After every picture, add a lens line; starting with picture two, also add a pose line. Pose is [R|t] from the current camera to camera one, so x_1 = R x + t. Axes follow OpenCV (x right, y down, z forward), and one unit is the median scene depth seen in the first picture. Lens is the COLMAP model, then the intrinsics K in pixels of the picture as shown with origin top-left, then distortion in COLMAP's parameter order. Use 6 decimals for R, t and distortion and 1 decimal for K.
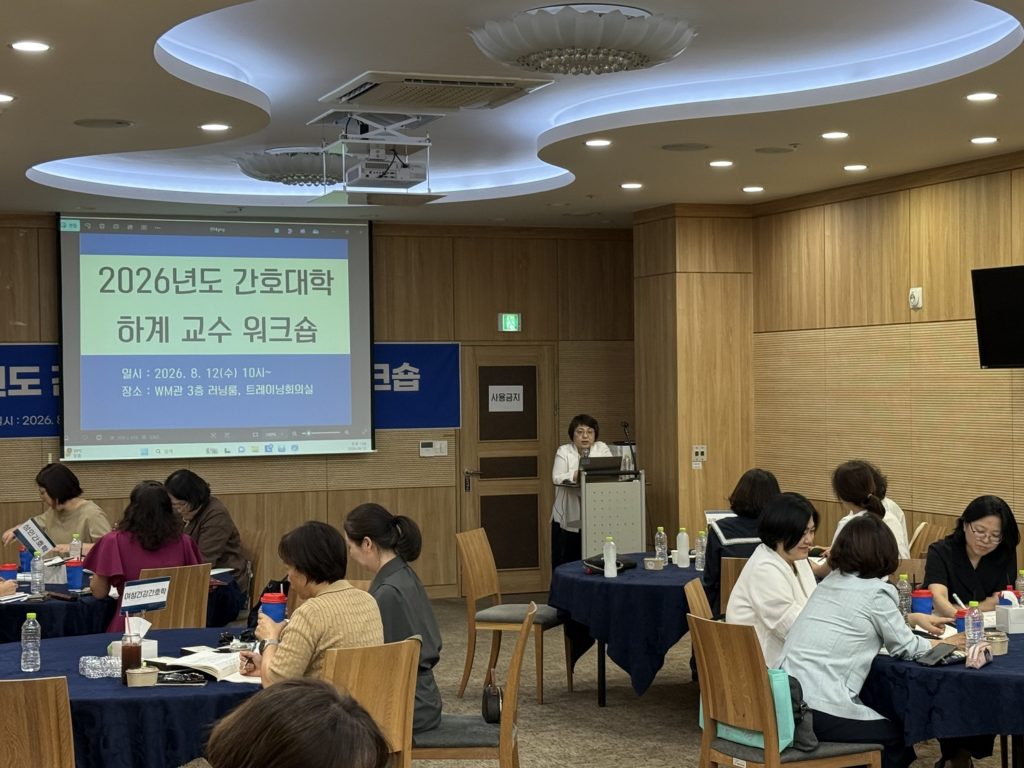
lens RADIAL K [[1808.2, 0, 509.7], [0, 1808.2, 385.2], [0, 0, 1]] dist [0.143304, 0.000000]
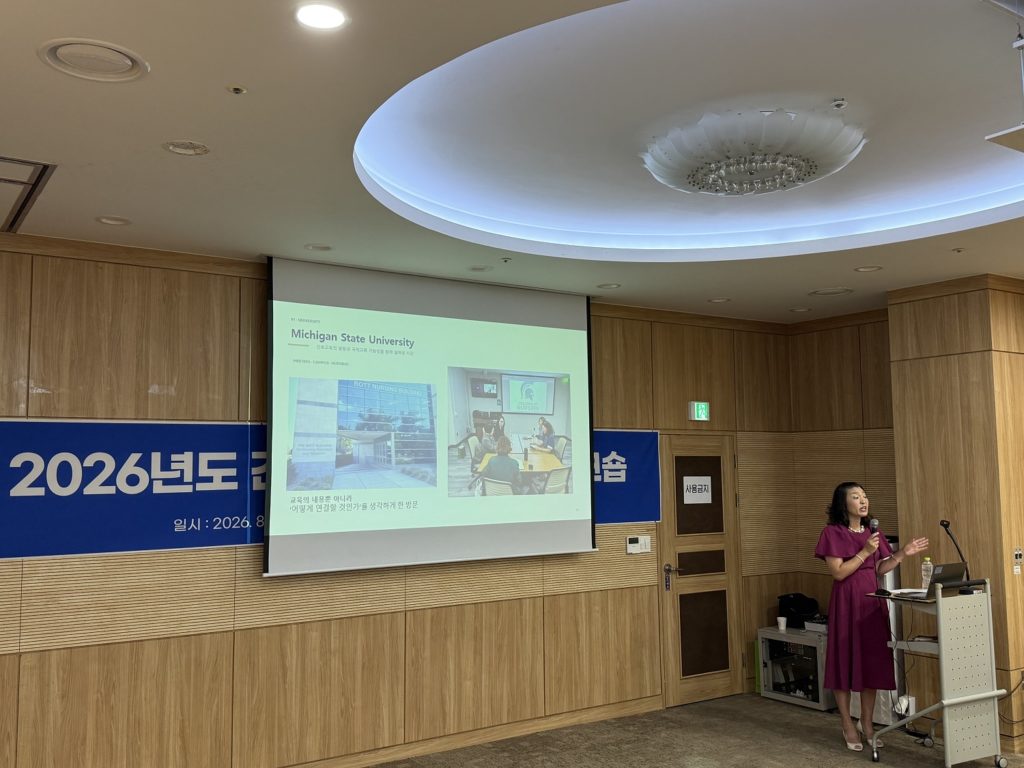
lens RADIAL K [[951.3, 0, 514.8], [0, 951.3, 384.8], [0, 0, 1]] dist [0.117220, 0.000000]
pose [[0.970967, 0.022278, 0.238173, -0.227454], [0.000559, 0.995440, -0.095386, 0.000190], [-0.239212, 0.092750, 0.966527, 0.541729]]
